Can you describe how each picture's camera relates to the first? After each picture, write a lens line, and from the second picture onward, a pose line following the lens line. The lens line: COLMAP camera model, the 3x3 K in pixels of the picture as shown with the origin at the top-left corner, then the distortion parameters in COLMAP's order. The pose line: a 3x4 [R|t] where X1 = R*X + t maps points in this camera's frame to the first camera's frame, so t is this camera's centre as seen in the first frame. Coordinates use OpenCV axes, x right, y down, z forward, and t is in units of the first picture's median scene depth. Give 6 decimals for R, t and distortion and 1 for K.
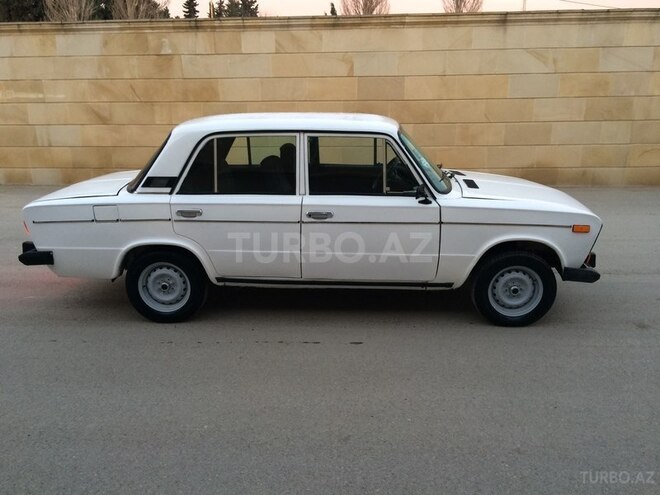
lens RADIAL K [[555.8, 0, 330.0], [0, 555.8, 247.5], [0, 0, 1]] dist [0.096215, -0.131962]
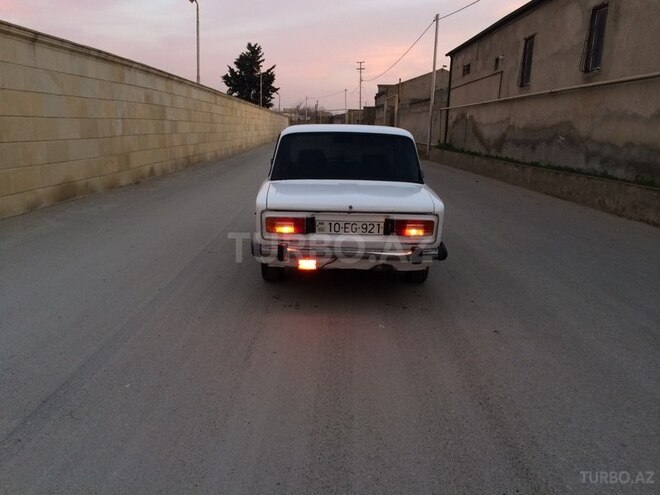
lens RADIAL K [[555.8, 0, 330.0], [0, 555.8, 247.5], [0, 0, 1]] dist [0.096215, -0.131962]
pose [[-0.048443, -0.202389, 0.978106, -0.759576], [0.251003, 0.945365, 0.208045, -0.130811], [-0.966773, 0.255586, 0.005004, 0.579555]]
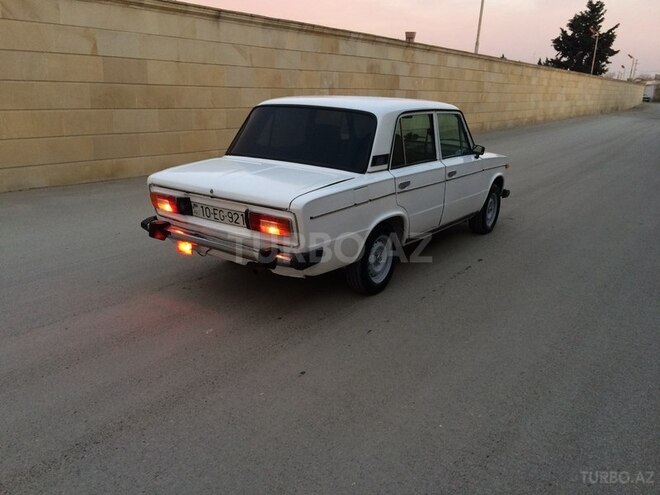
lens RADIAL K [[555.8, 0, 330.0], [0, 555.8, 247.5], [0, 0, 1]] dist [0.096215, -0.131962]
pose [[0.533125, -0.209391, 0.819715, -0.582753], [0.195262, 0.973184, 0.121599, -0.047320], [-0.823195, 0.095231, 0.559715, 0.230639]]
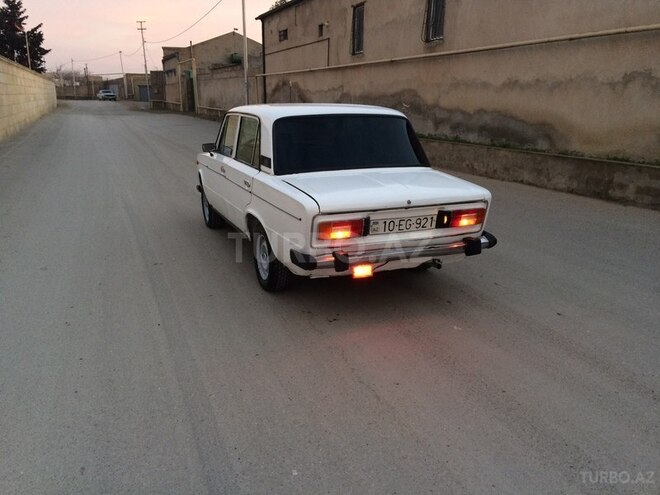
lens RADIAL K [[555.8, 0, 330.0], [0, 555.8, 247.5], [0, 0, 1]] dist [0.096215, -0.131962]
pose [[-0.423145, -0.231101, 0.876094, -0.635364], [0.248404, 0.900288, 0.357460, -0.199894], [-0.871346, 0.368883, -0.323546, 0.770575]]
